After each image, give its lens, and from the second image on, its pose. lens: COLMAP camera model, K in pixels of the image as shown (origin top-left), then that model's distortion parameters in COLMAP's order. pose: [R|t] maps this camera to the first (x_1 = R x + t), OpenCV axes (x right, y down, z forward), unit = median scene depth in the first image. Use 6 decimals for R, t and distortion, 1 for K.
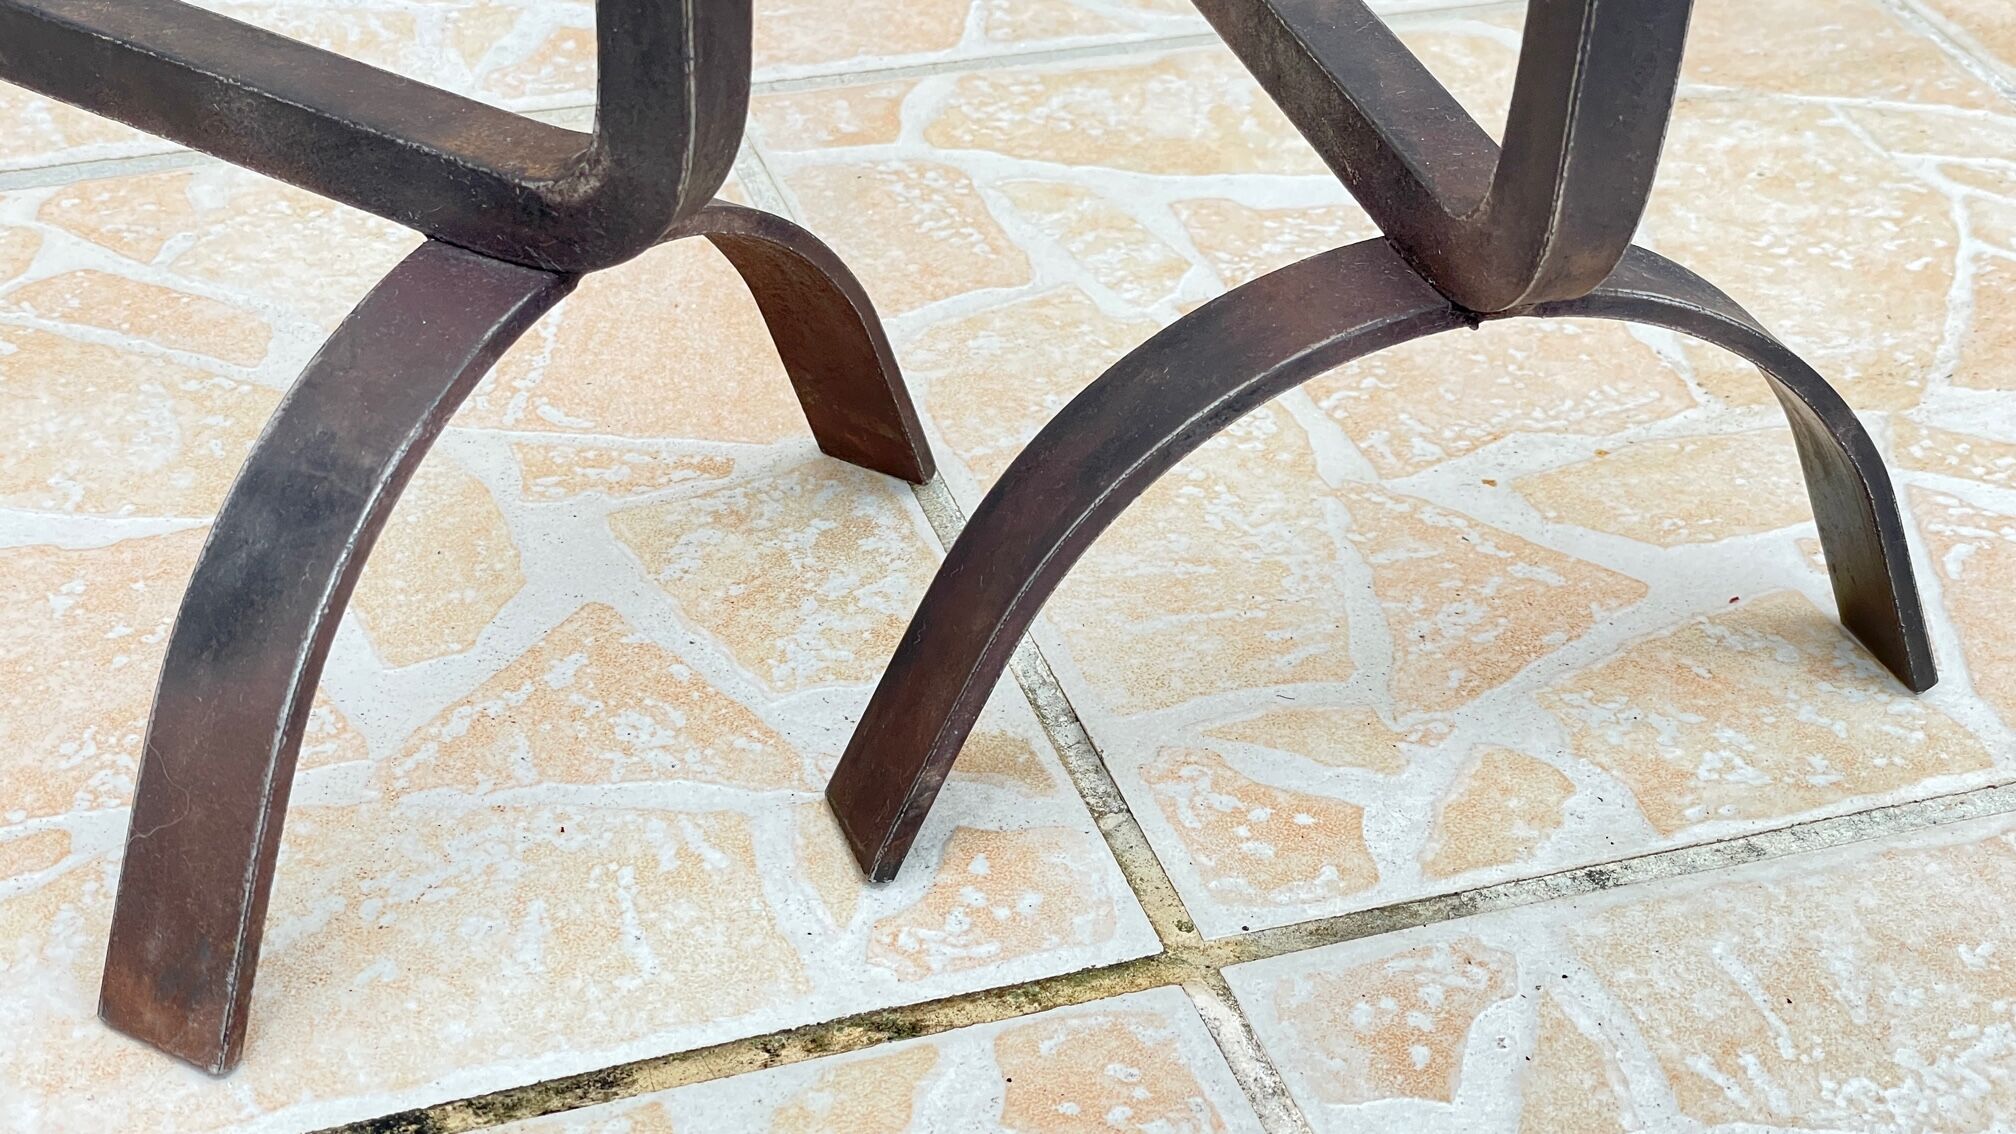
lens RADIAL K [[3008.8, 0, 1007.2], [0, 3008.8, 586.9], [0, 0, 1]] dist [0.069178, 0.000000]
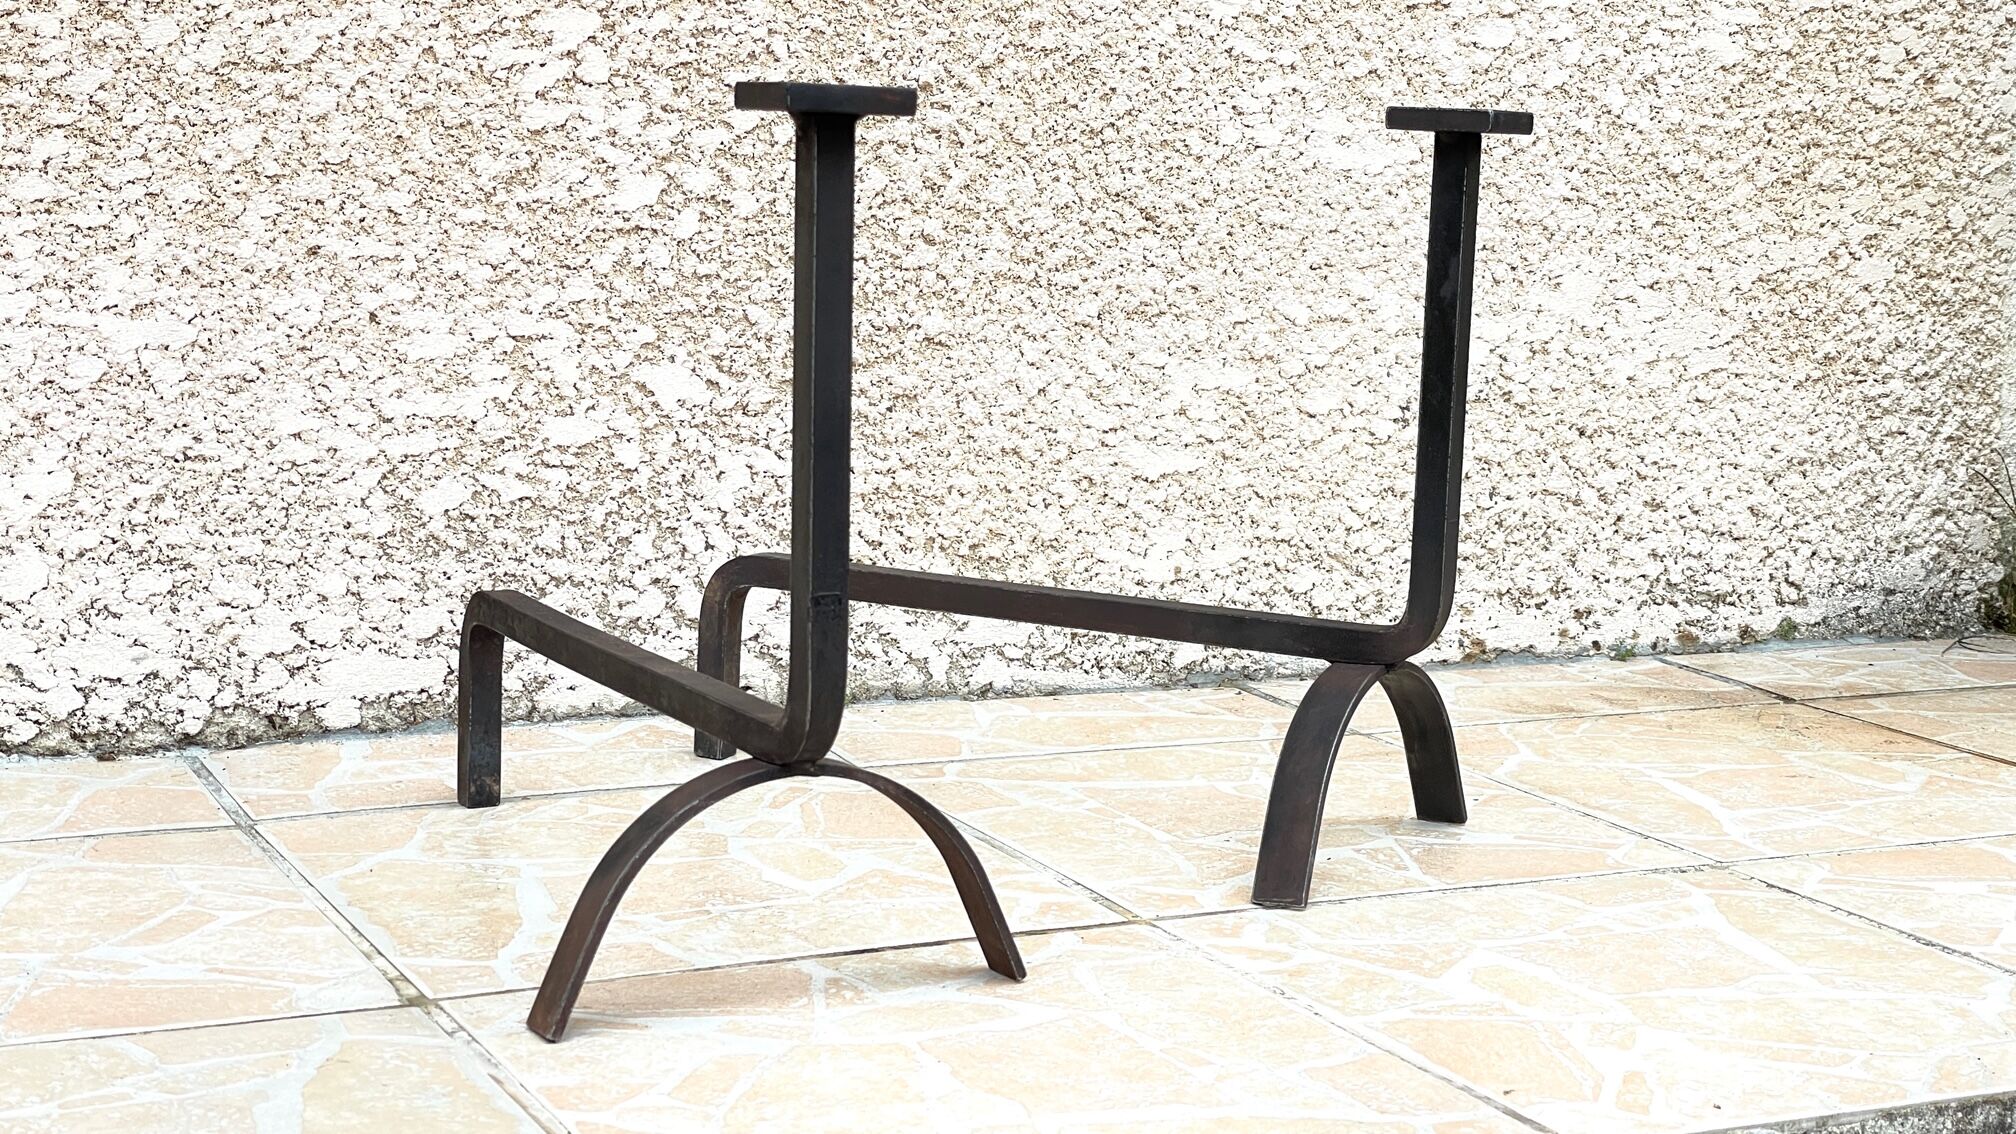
lens RADIAL K [[3008.8, 0, 1038.9], [0, 3008.8, 519.4], [0, 0, 1]] dist [0.069178, 0.000000]
pose [[0.990812, -0.030566, 0.131747, -0.341730], [0.088499, 0.883149, -0.460669, 0.954623], [-0.102272, 0.468096, 0.877739, -1.400481]]
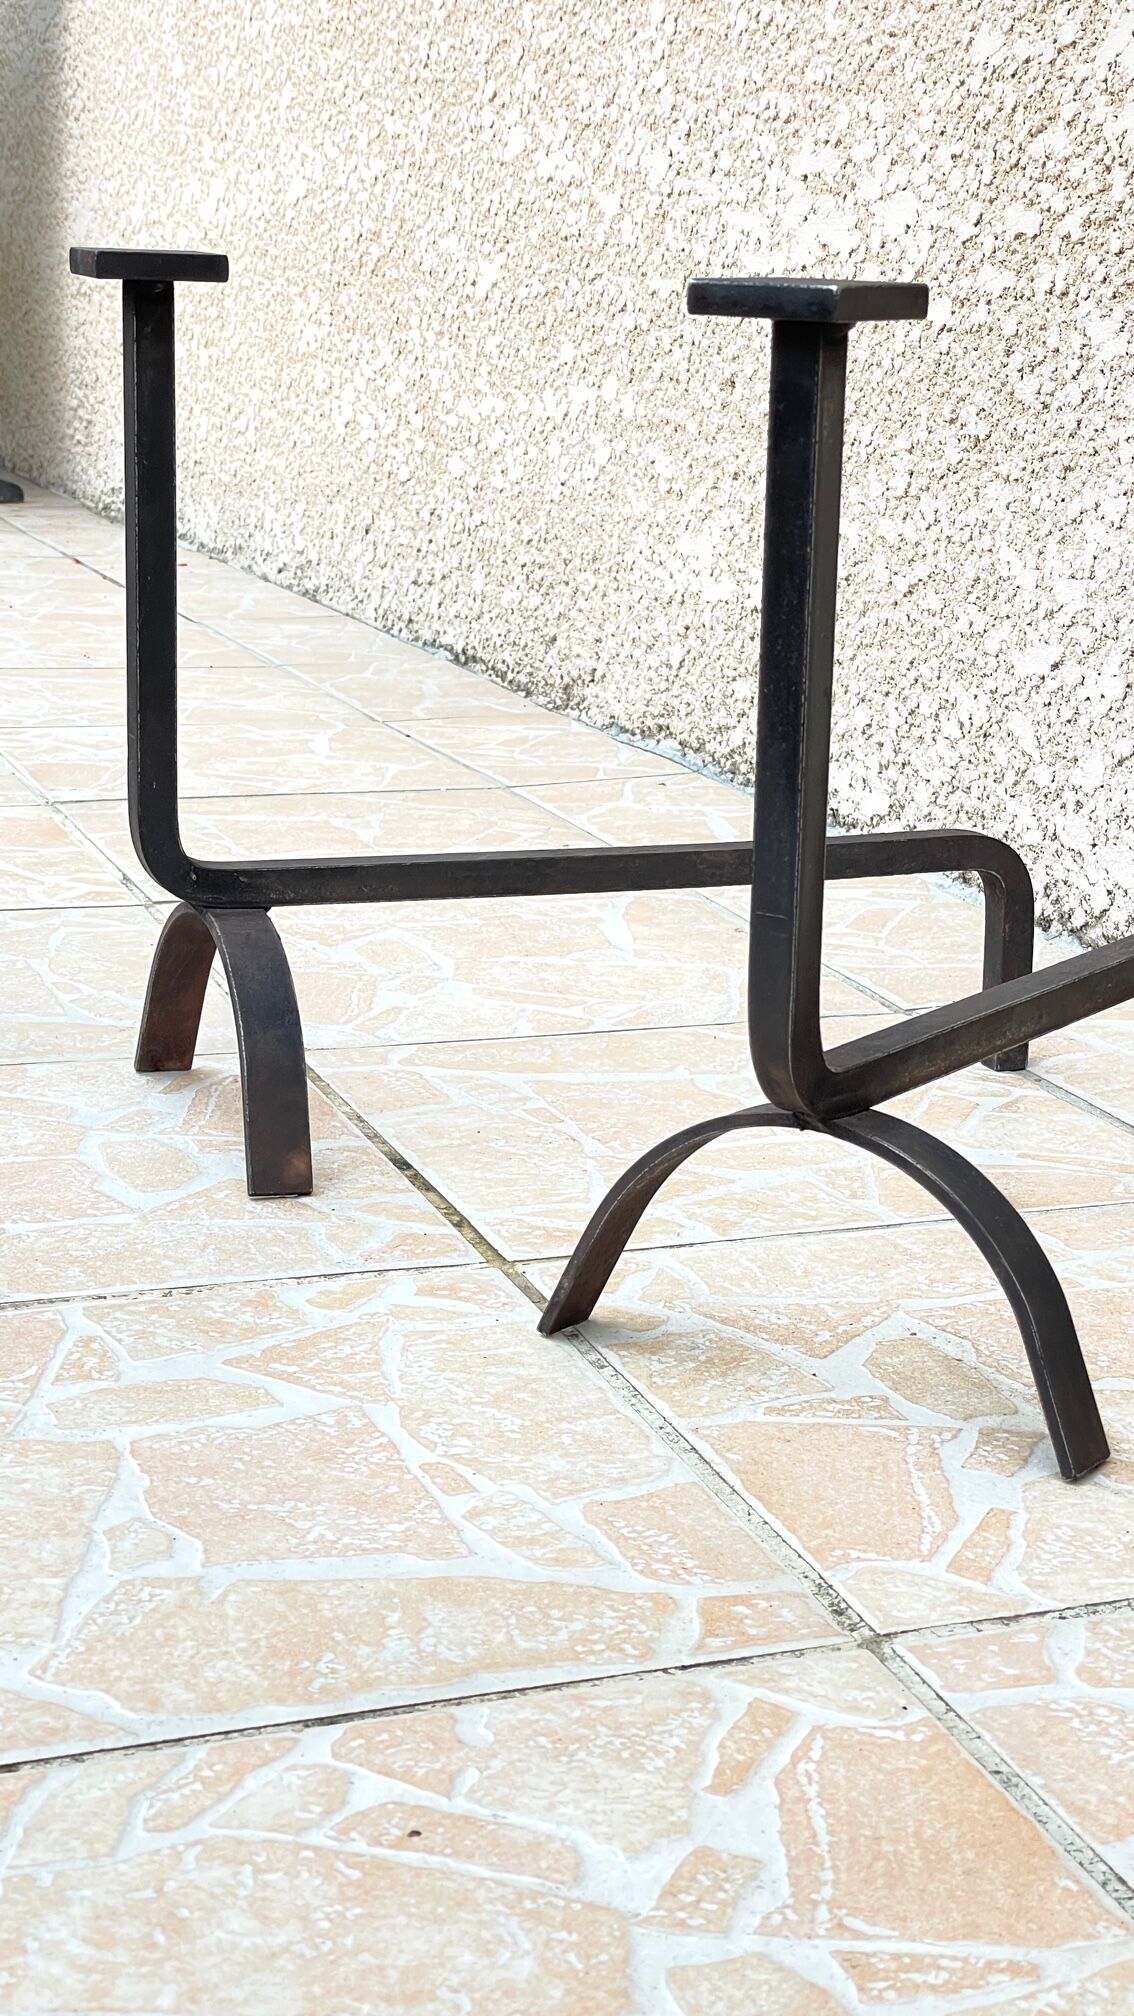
lens RADIAL K [[3008.8, 0, 568.7], [0, 3008.8, 1016.1], [0, 0, 1]] dist [0.069178, 0.000000]
pose [[0.013707, 0.206696, -0.978309, 2.063143], [-0.601095, 0.783578, 0.157131, -0.376552], [0.799060, 0.585903, 0.134984, 0.571175]]
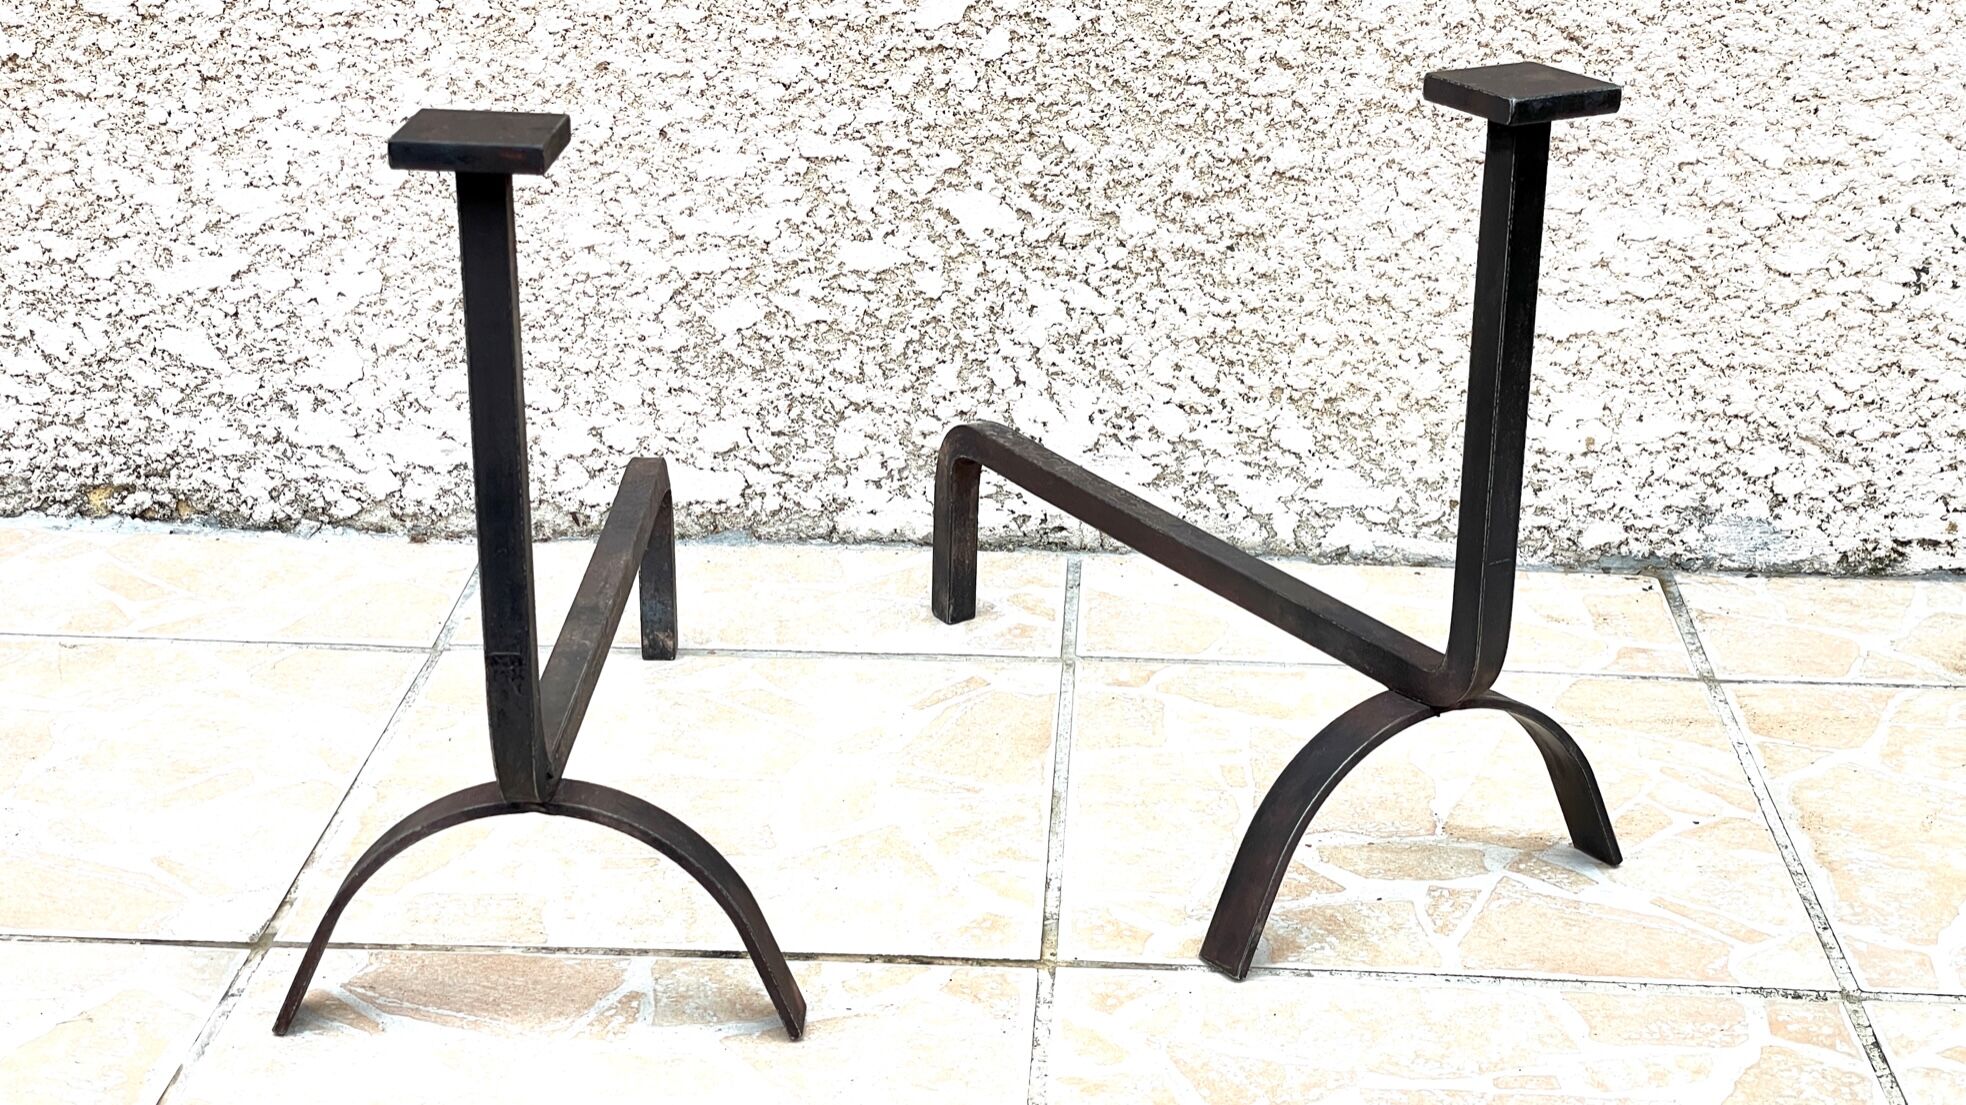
lens RADIAL K [[2934.1, 0, 1005.8], [0, 2934.1, 531.5], [0, 0, 1]] dist [0.069178, 0.000000]
pose [[0.930294, 0.094464, -0.354444, 0.776940], [-0.190711, 0.949966, -0.247372, 0.356784], [0.313342, 0.297725, 0.901763, -1.174128]]
